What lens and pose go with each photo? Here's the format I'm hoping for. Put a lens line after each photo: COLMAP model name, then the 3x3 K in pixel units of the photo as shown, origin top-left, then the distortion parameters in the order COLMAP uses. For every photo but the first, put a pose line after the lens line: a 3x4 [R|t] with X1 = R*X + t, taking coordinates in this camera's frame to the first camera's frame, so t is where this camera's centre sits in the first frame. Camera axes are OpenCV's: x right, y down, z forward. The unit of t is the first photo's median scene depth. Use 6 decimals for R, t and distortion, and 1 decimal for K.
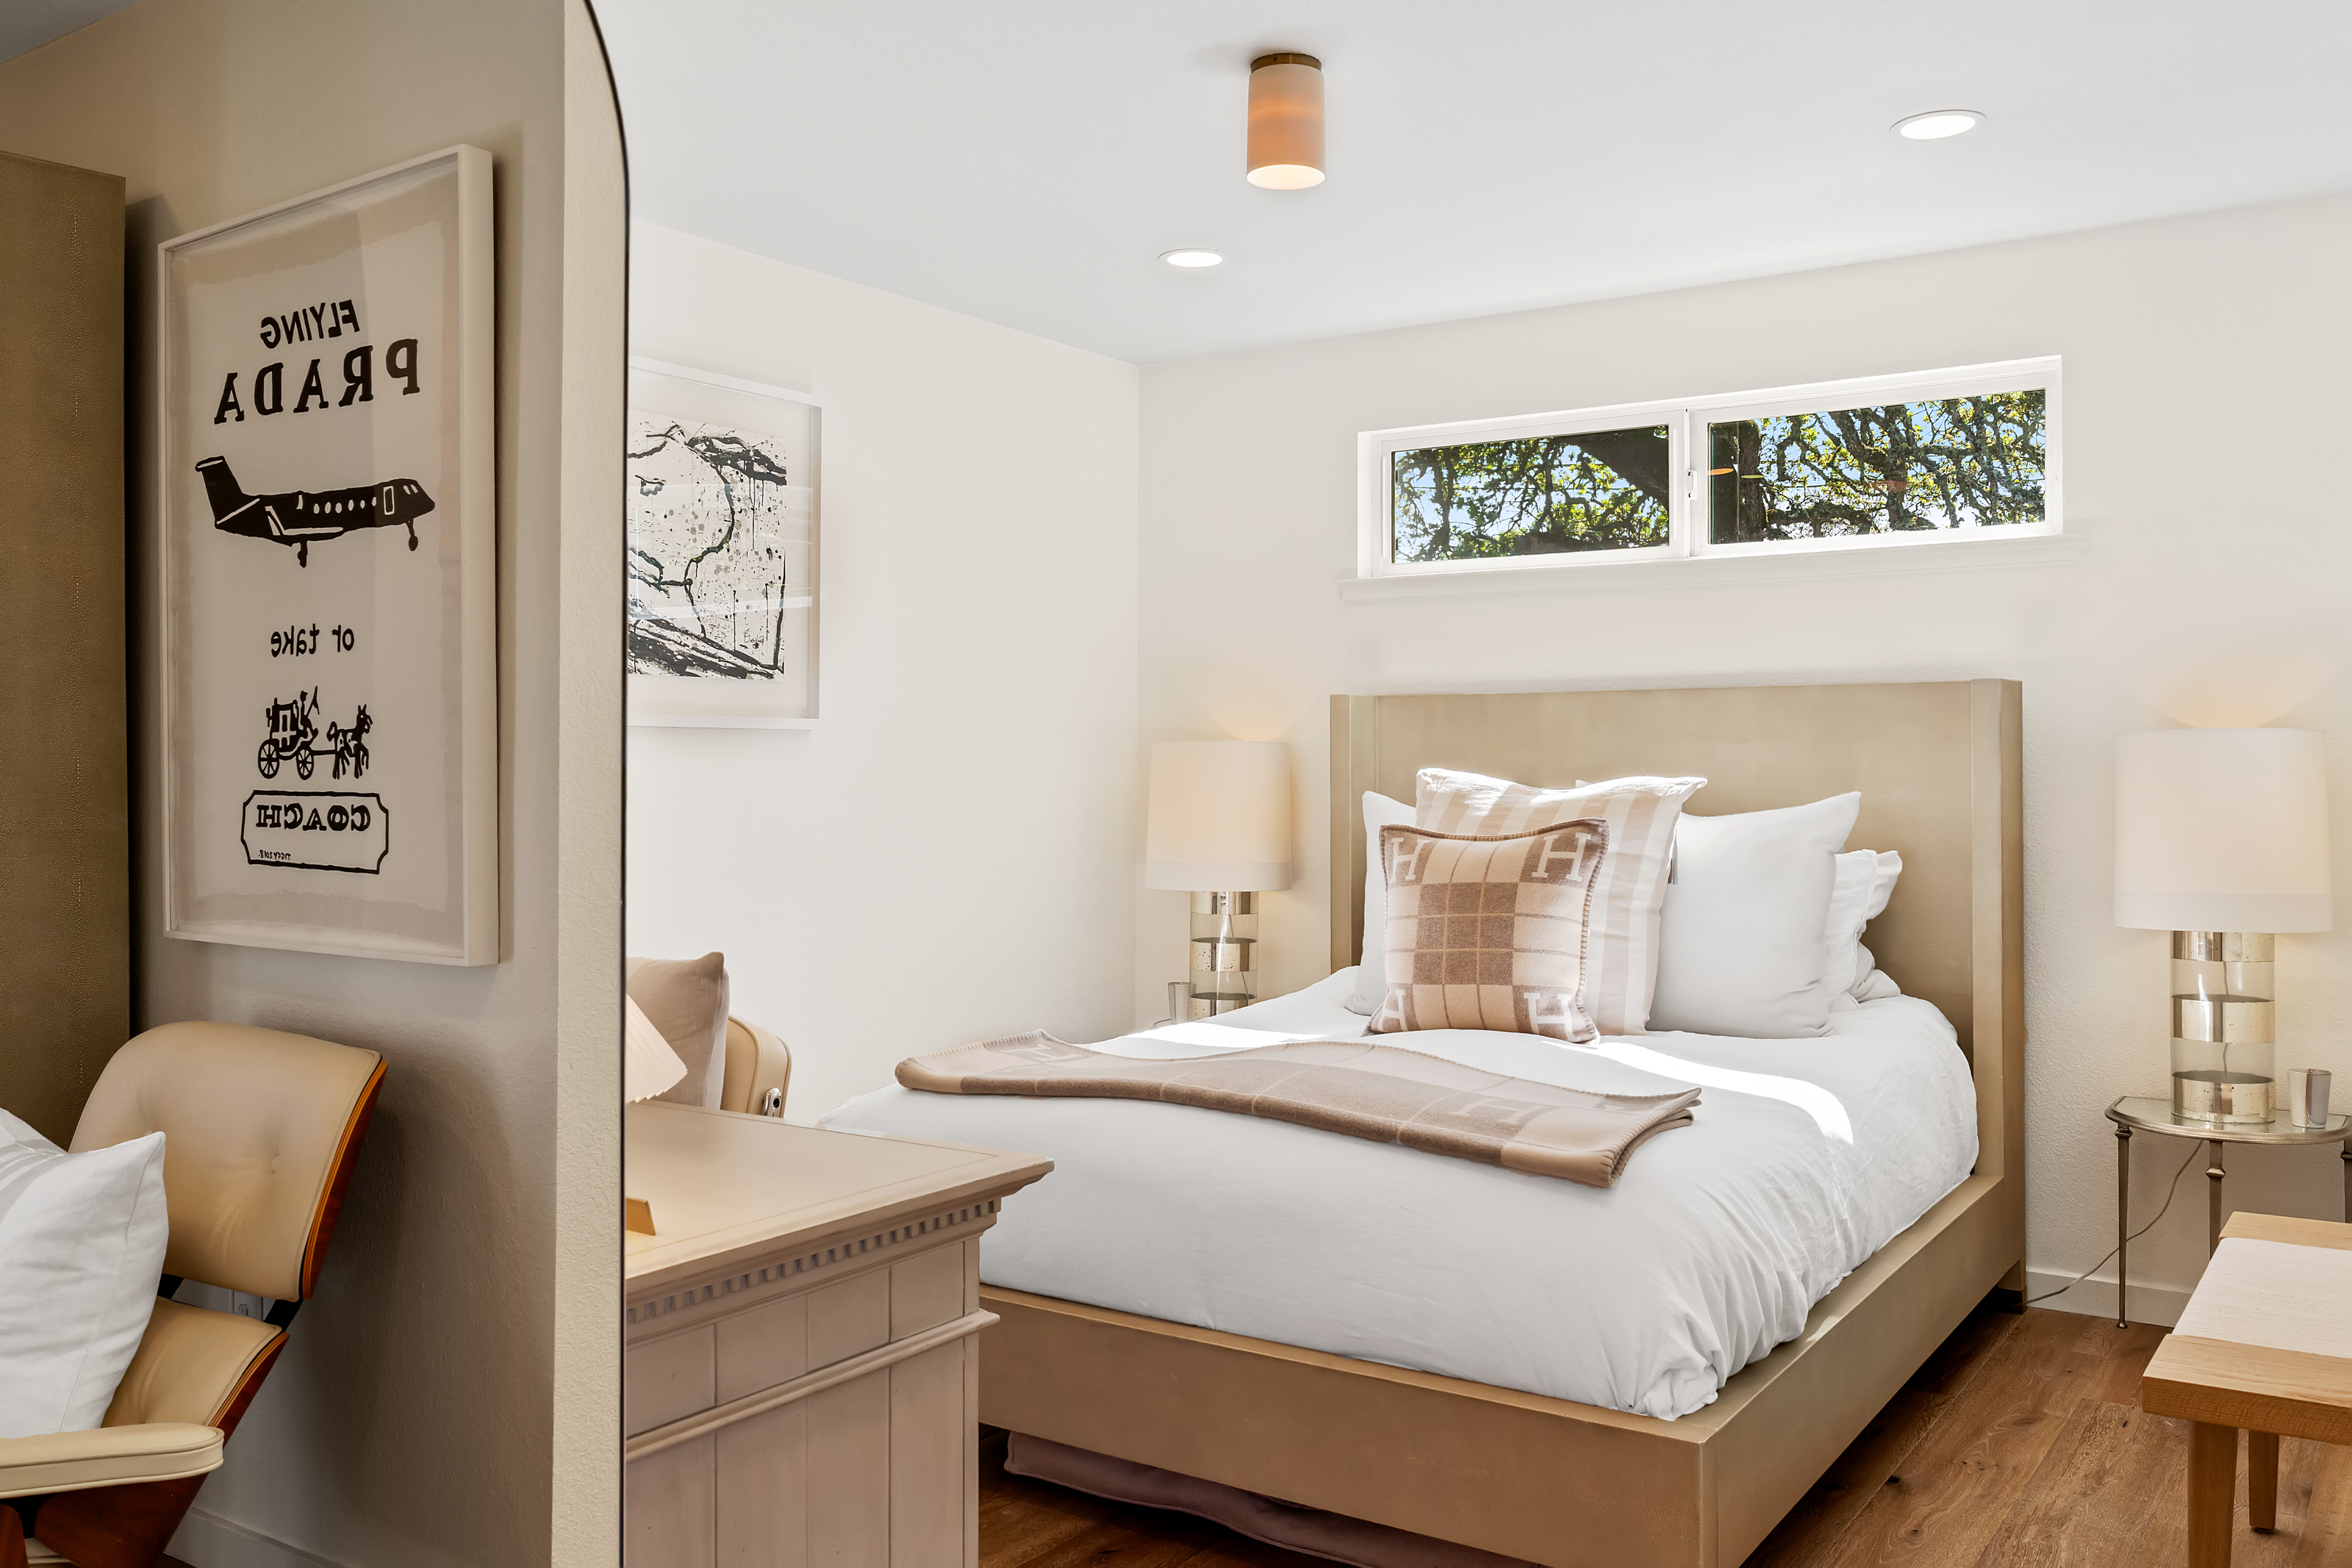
lens RADIAL K [[1938.2, 0, 1182.8], [0, 1938.2, 728.9], [0, 0, 1]] dist [-0.017509, 0.037182]
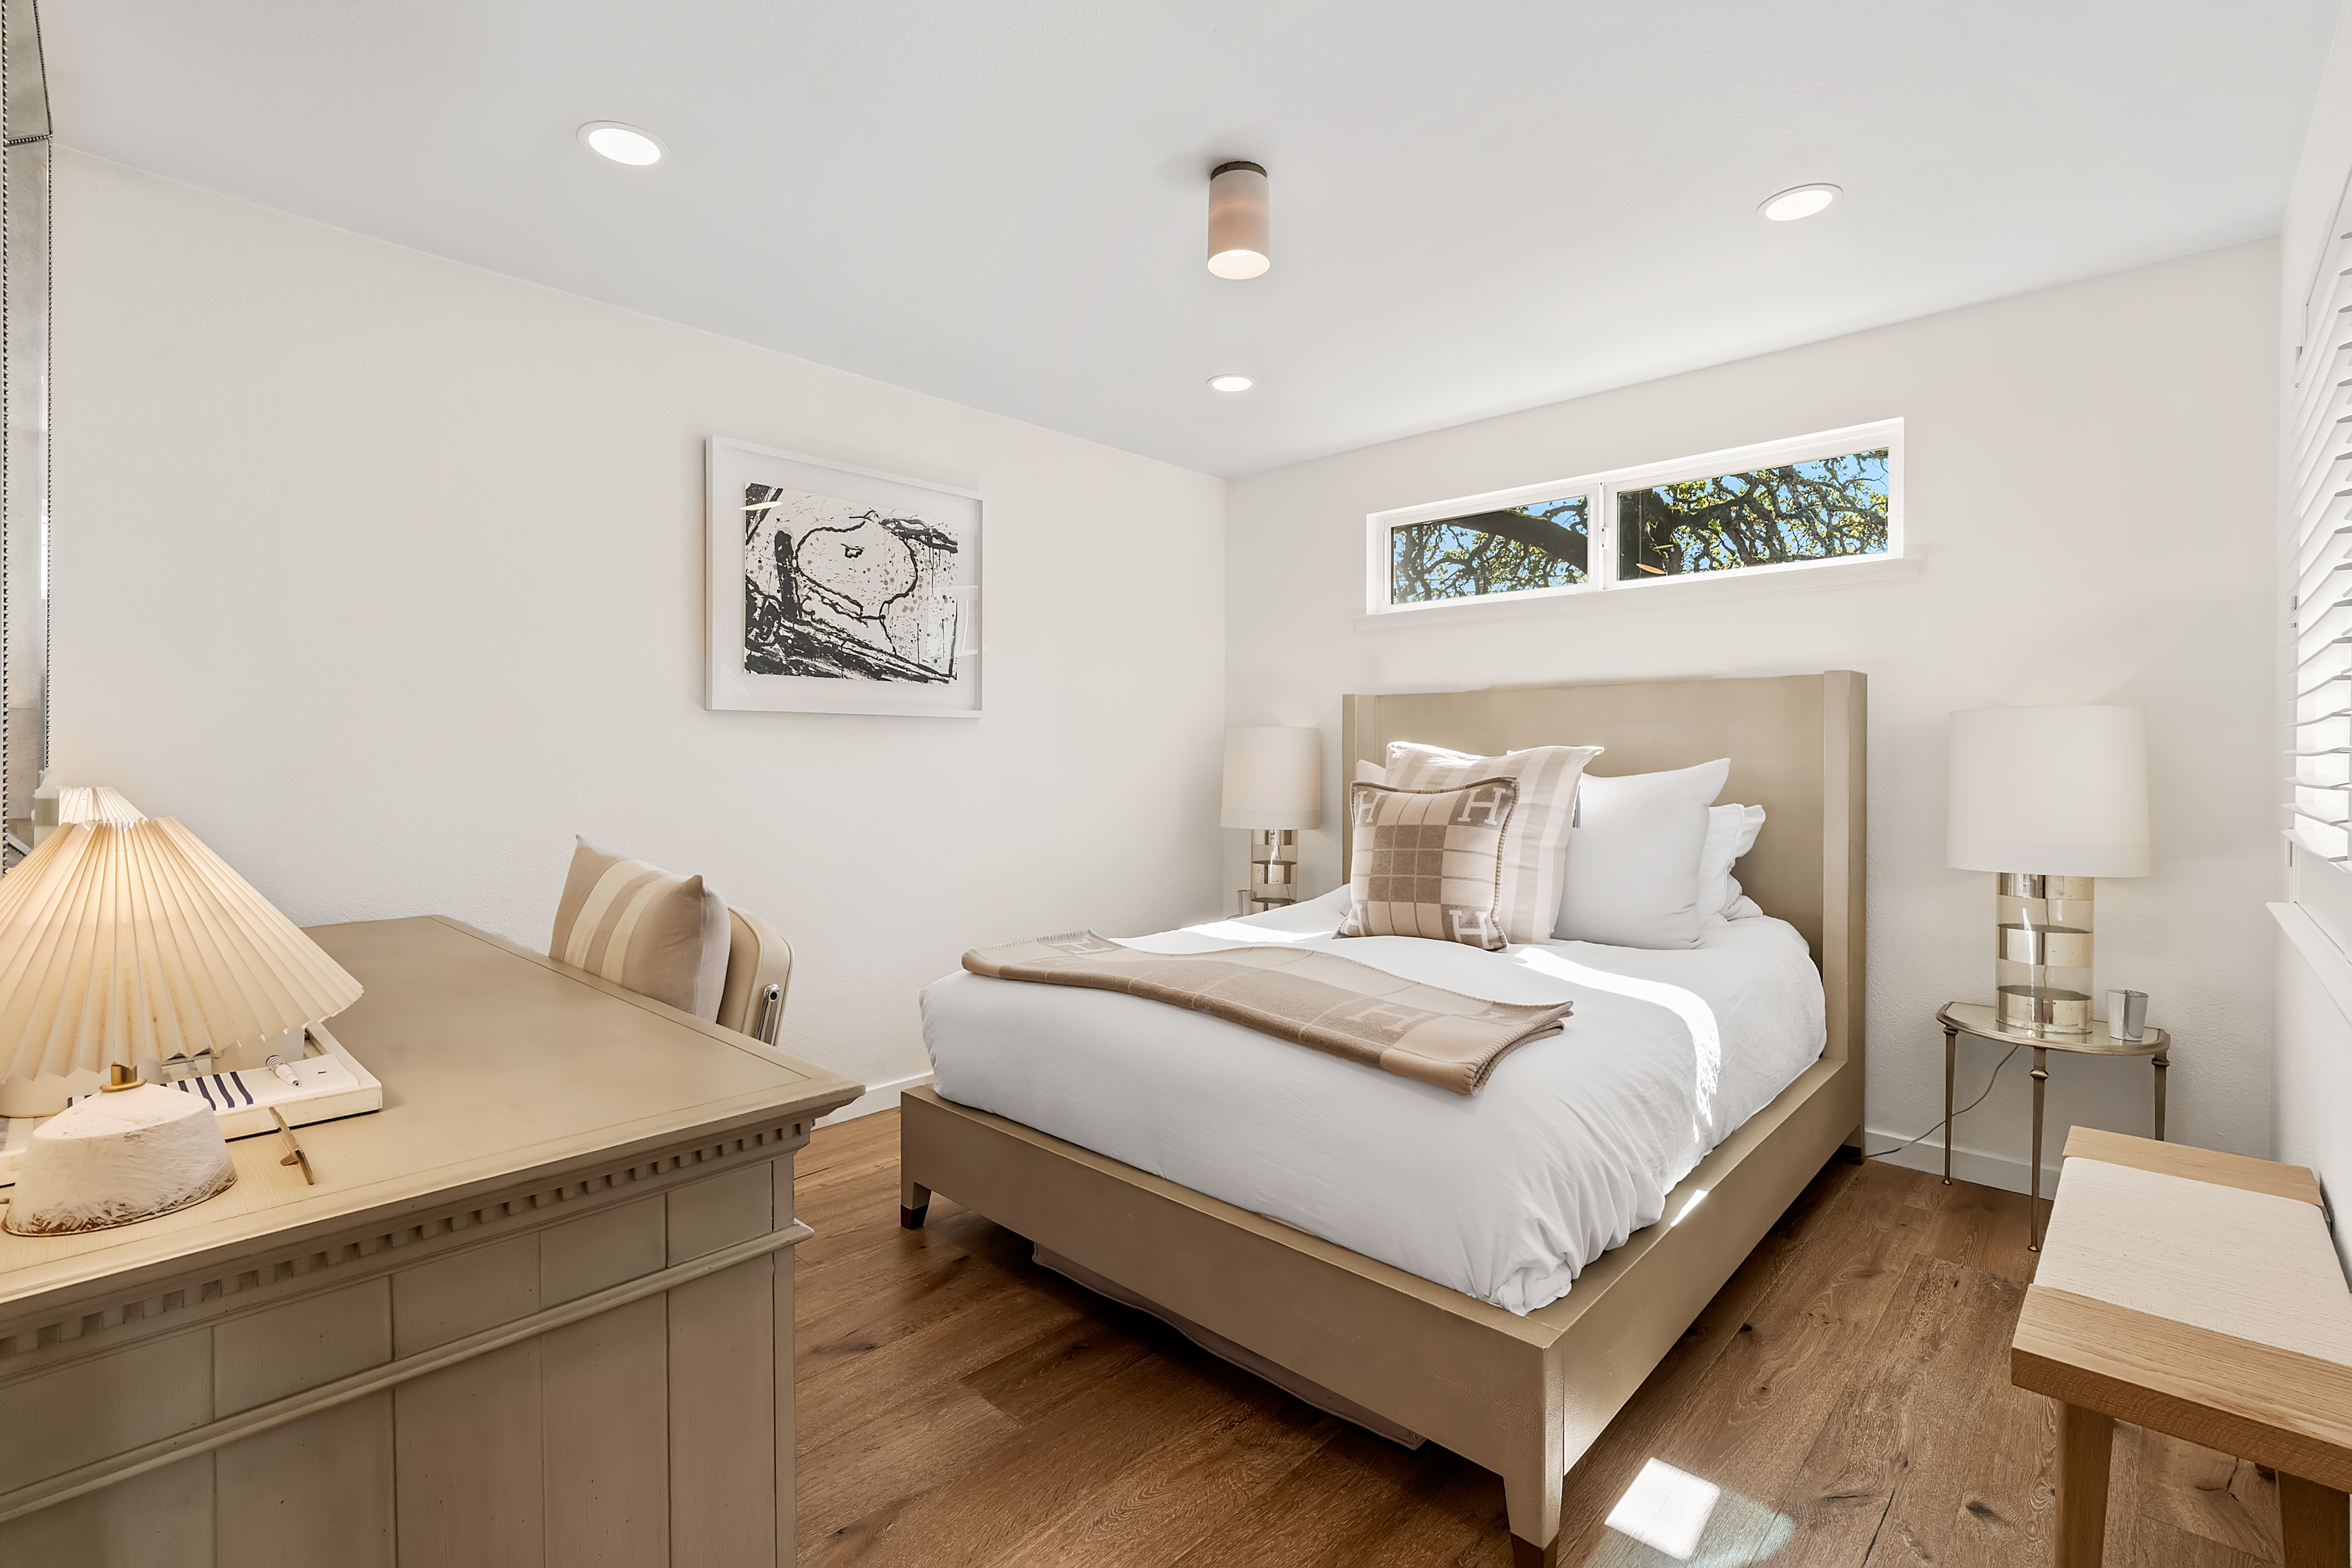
lens RADIAL K [[1064.0, 0, 1170.8], [0, 1064.0, 761.8], [0, 0, 1]] dist [-0.009194, 0.003622]
pose [[0.986649, 0.001703, -0.162851, 0.106702], [0.001722, 0.999780, 0.020888, 0.020824], [0.162851, -0.020890, 0.986429, 0.264056]]
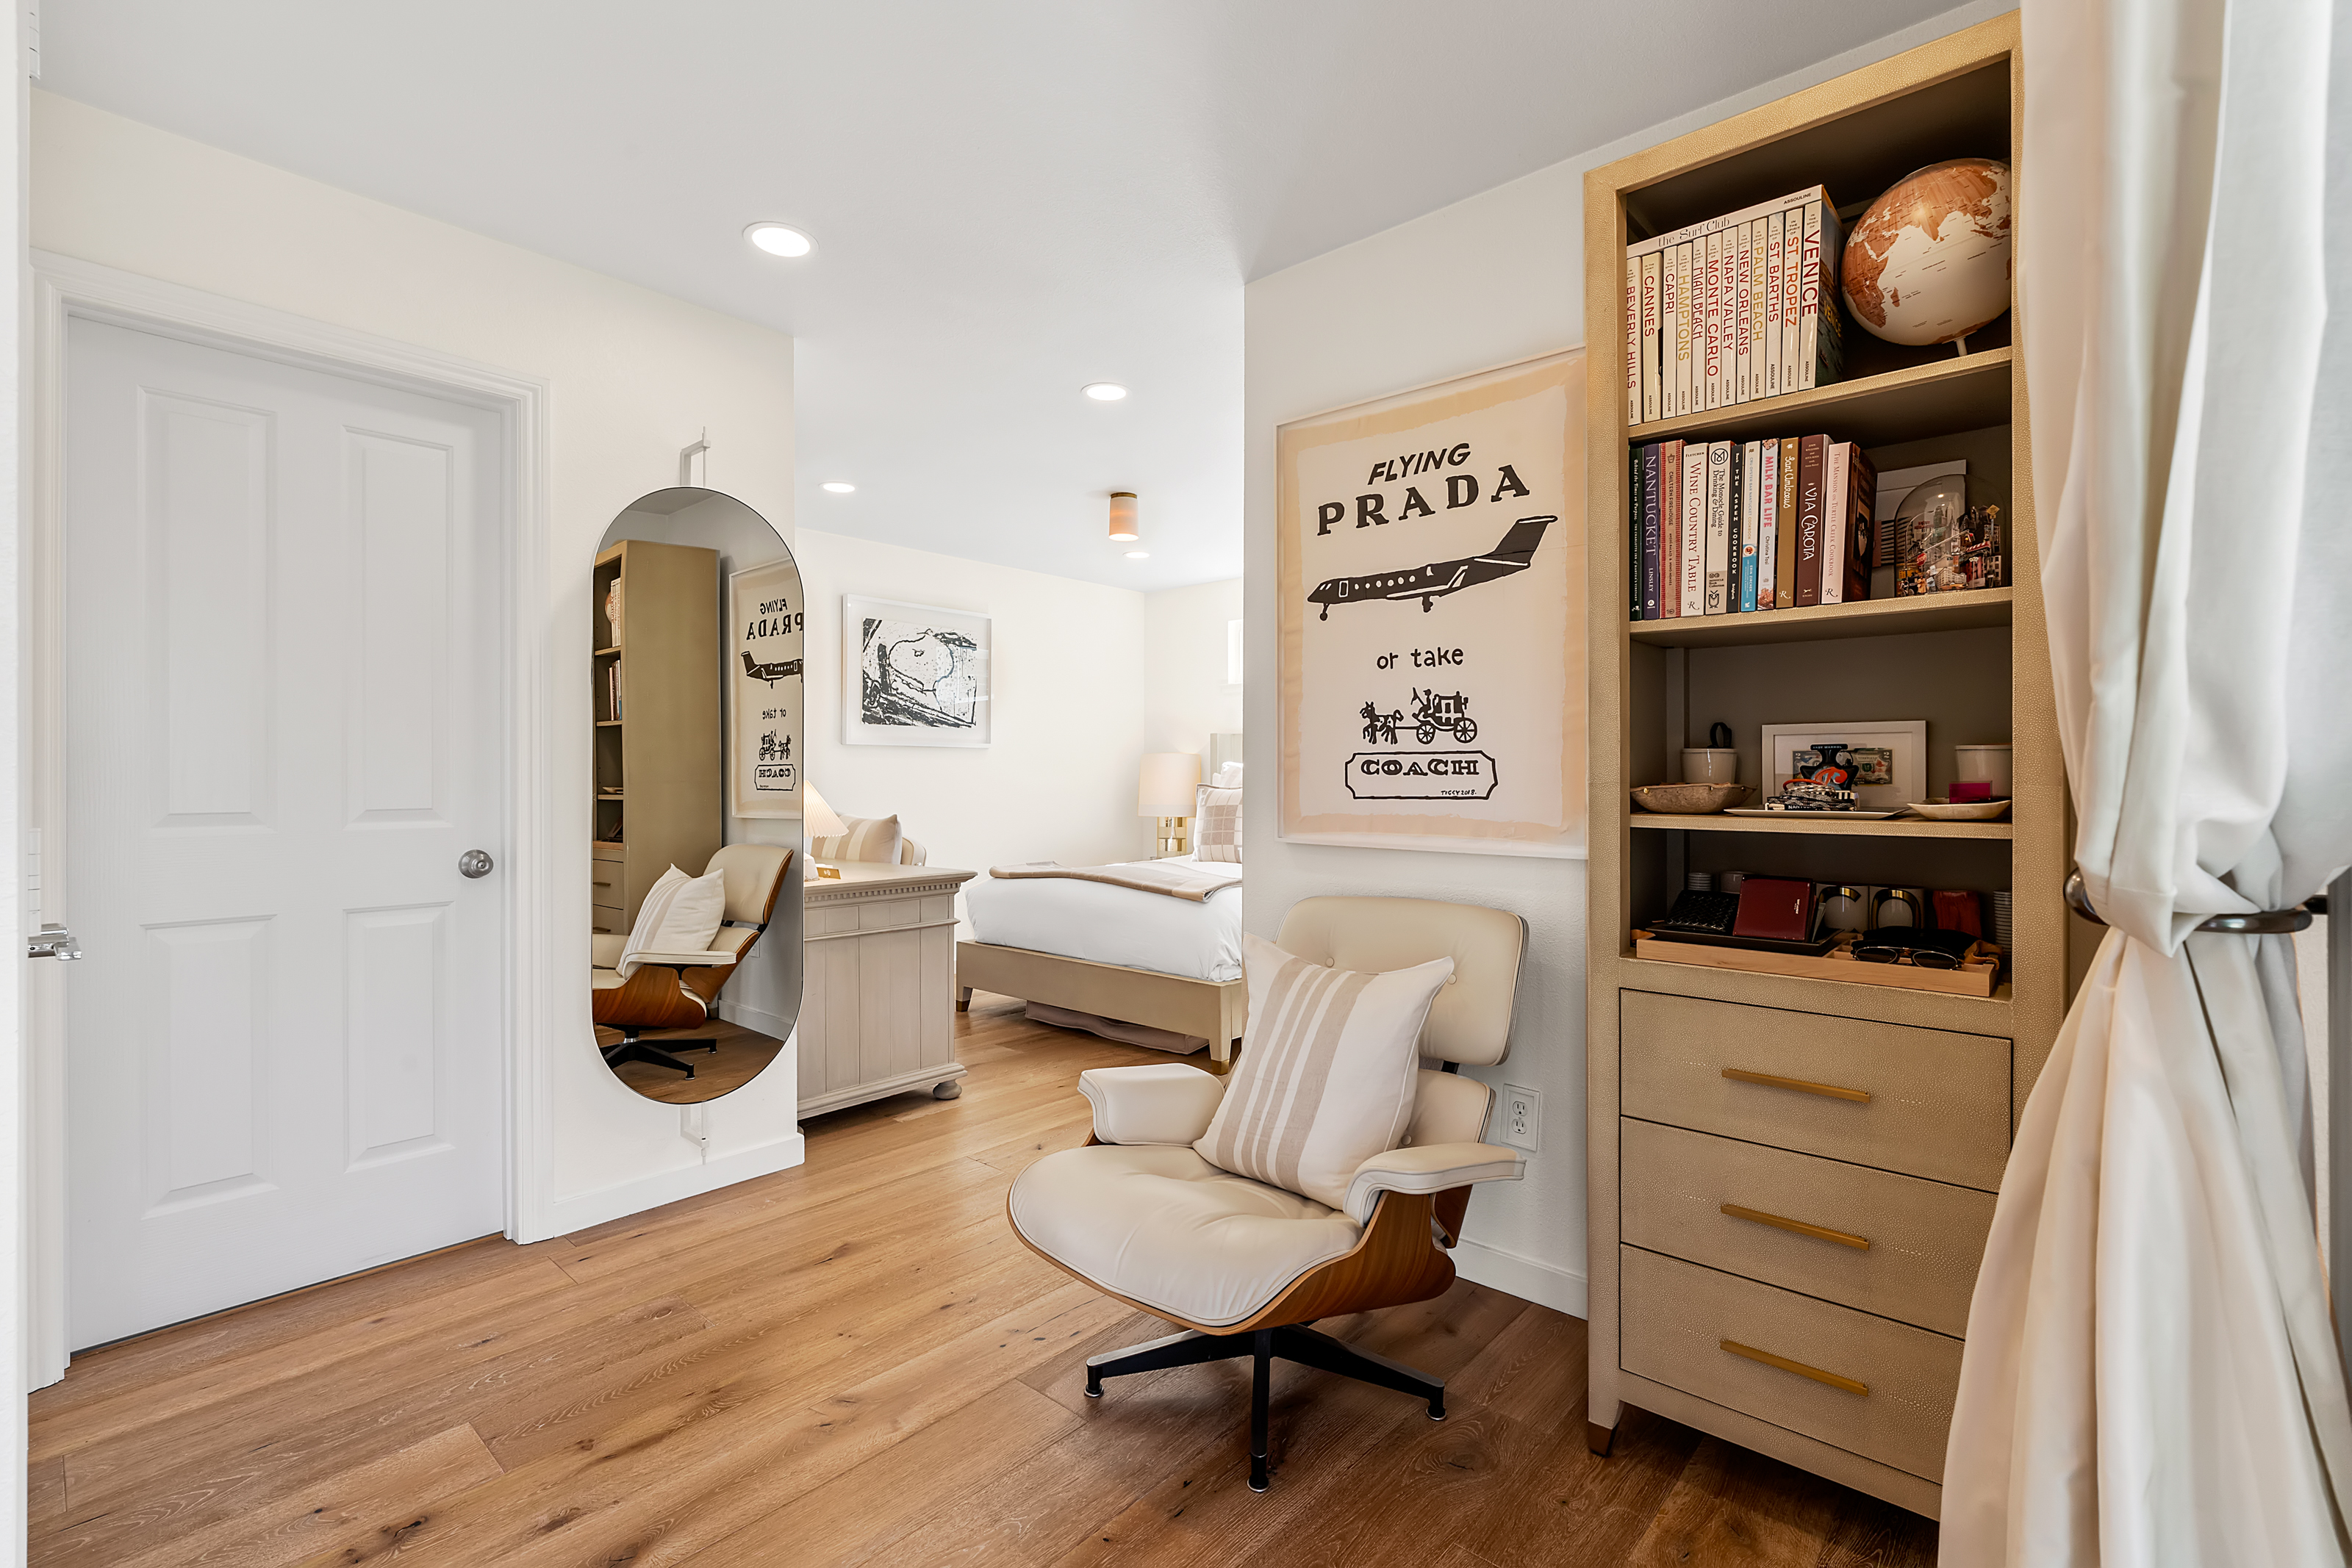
lens RADIAL K [[1064.0, 0, 1170.0], [0, 1064.0, 769.3], [0, 0, 1]] dist [-0.009194, 0.003622]
pose [[0.990531, -0.001354, -0.137279, 0.277351], [0.002528, 0.999962, 0.008375, 0.020566], [0.137262, -0.008643, 0.990497, -0.394029]]
